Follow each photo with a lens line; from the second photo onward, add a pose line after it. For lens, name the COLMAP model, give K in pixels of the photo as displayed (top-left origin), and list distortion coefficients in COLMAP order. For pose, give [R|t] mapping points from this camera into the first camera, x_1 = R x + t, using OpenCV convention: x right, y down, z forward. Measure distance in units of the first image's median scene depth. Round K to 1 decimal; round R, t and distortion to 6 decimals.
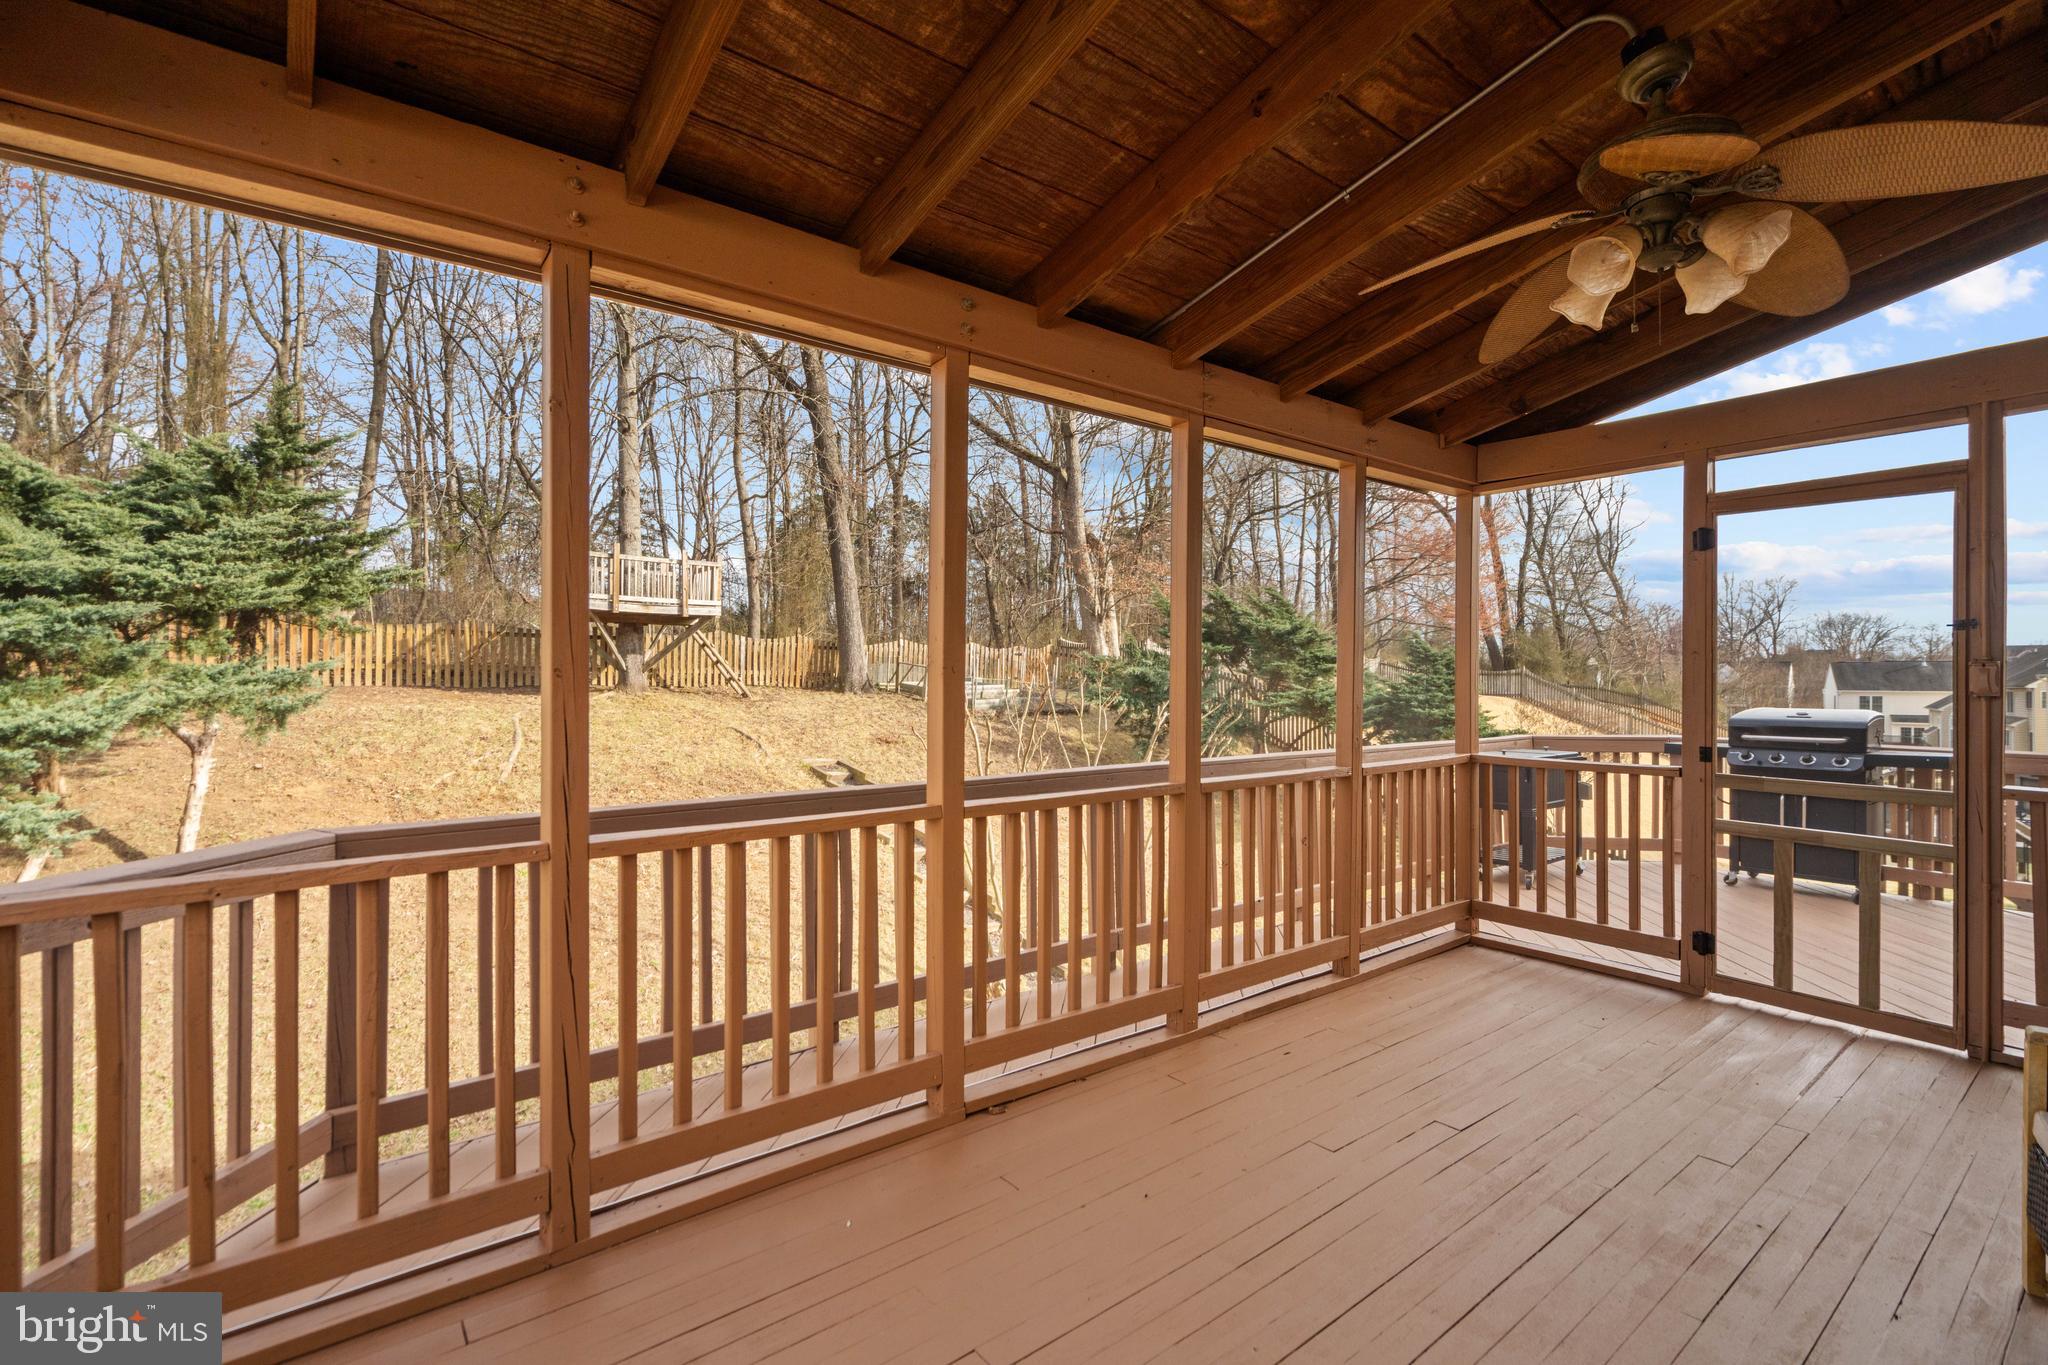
lens RADIAL K [[913.1, 0, 1013.9], [0, 913.1, 689.0], [0, 0, 1]] dist [-0.004671, 0.000959]
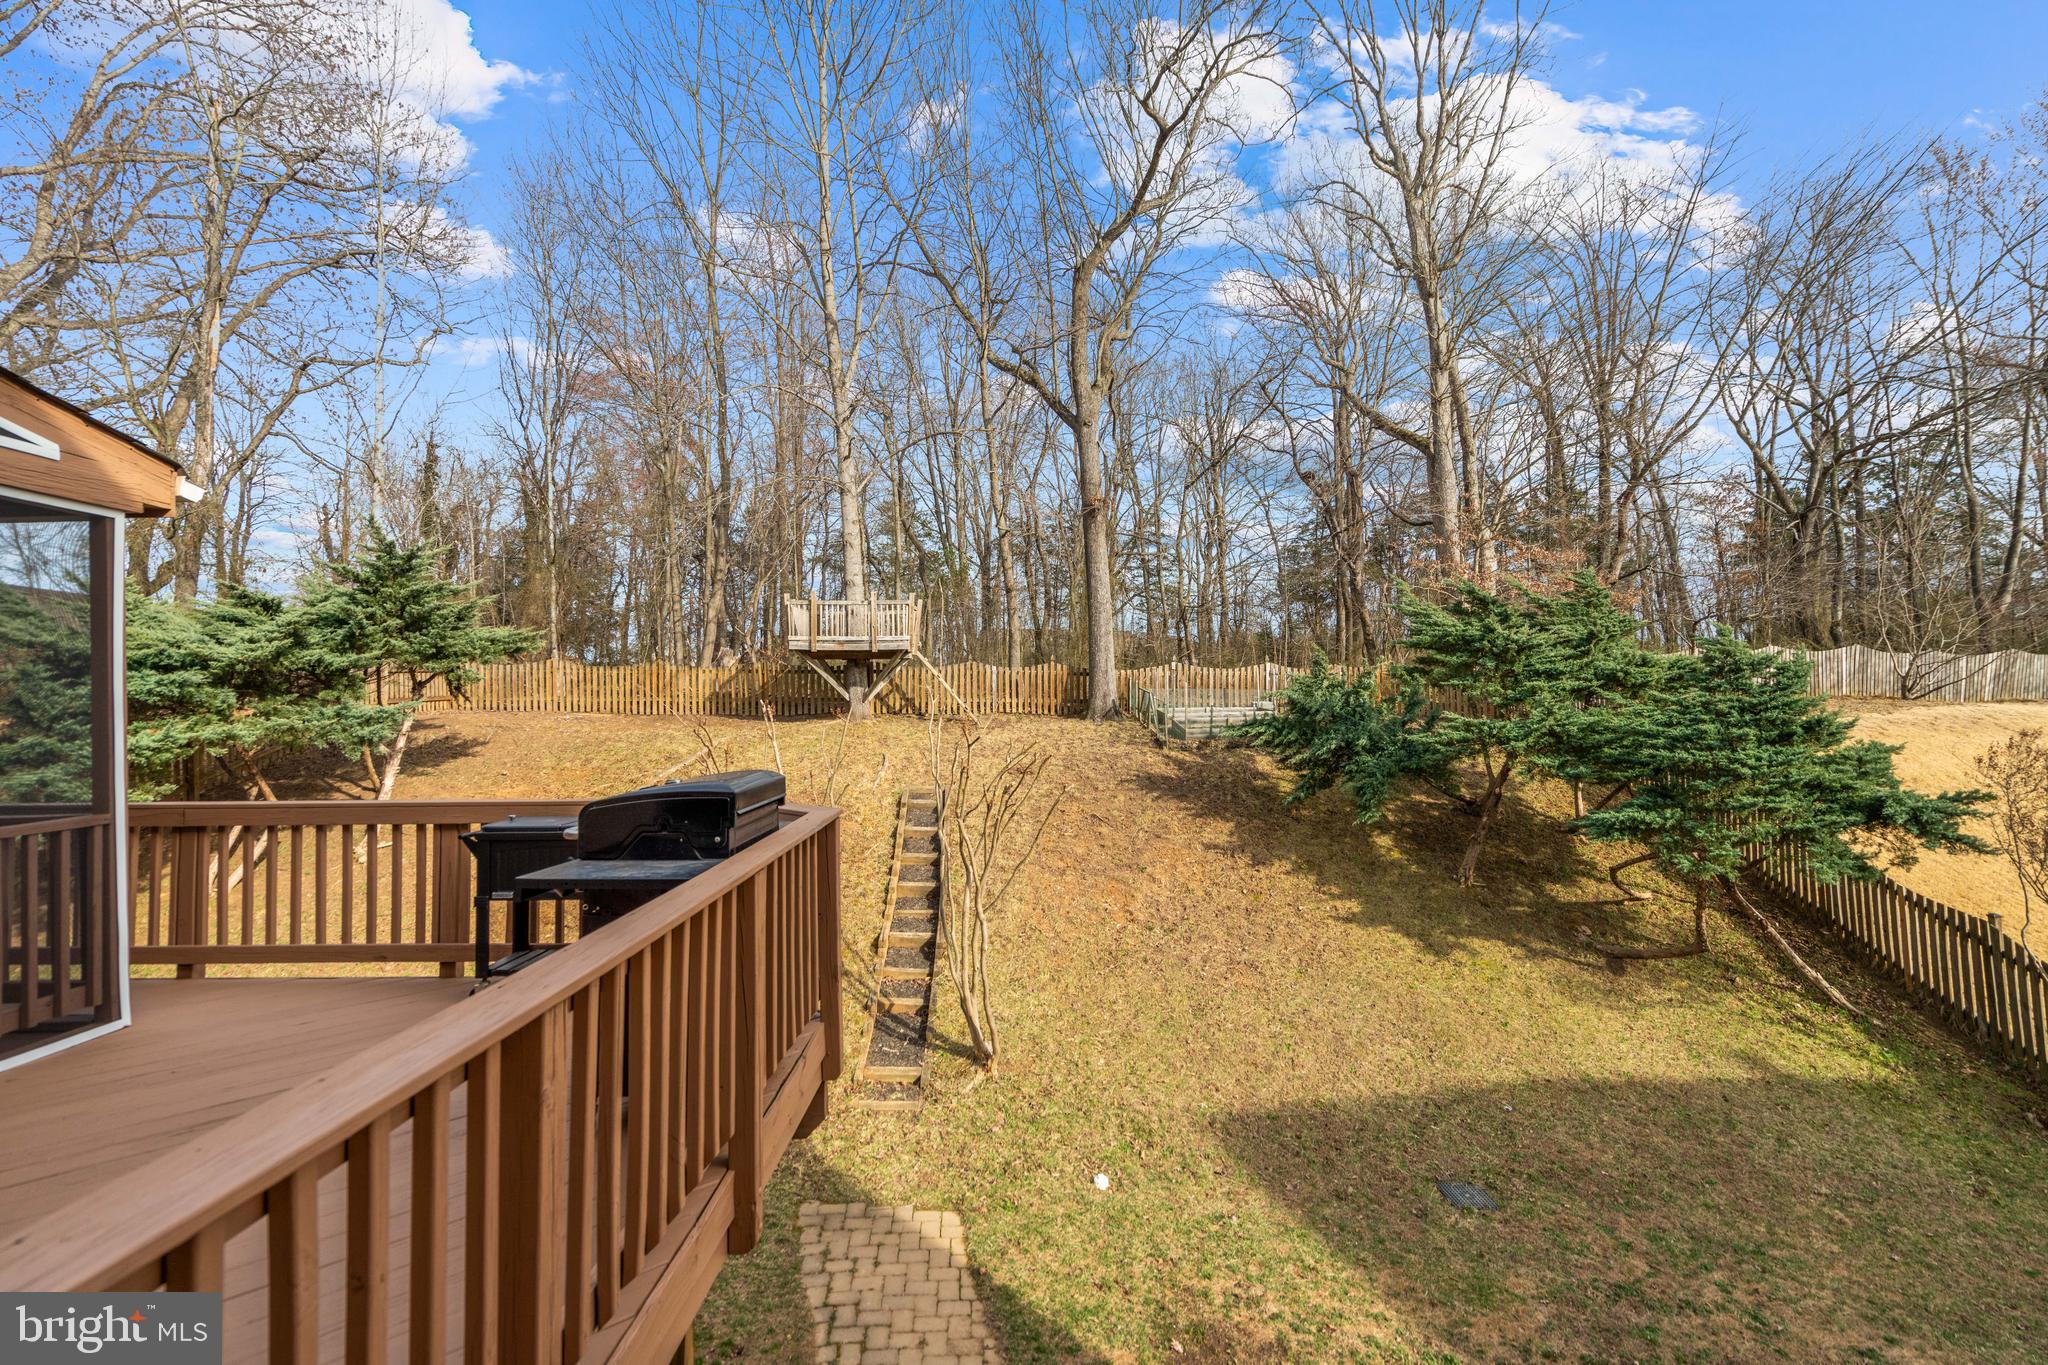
lens RADIAL K [[932.4, 0, 1016.9], [0, 932.4, 685.5], [0, 0, 1]] dist [-0.002487, -0.000035]
pose [[0.786489, -0.019320, -0.617302, 0.457484], [0.003110, 0.999622, -0.027324, -0.007188], [0.617596, 0.019571, 0.786252, 0.214684]]
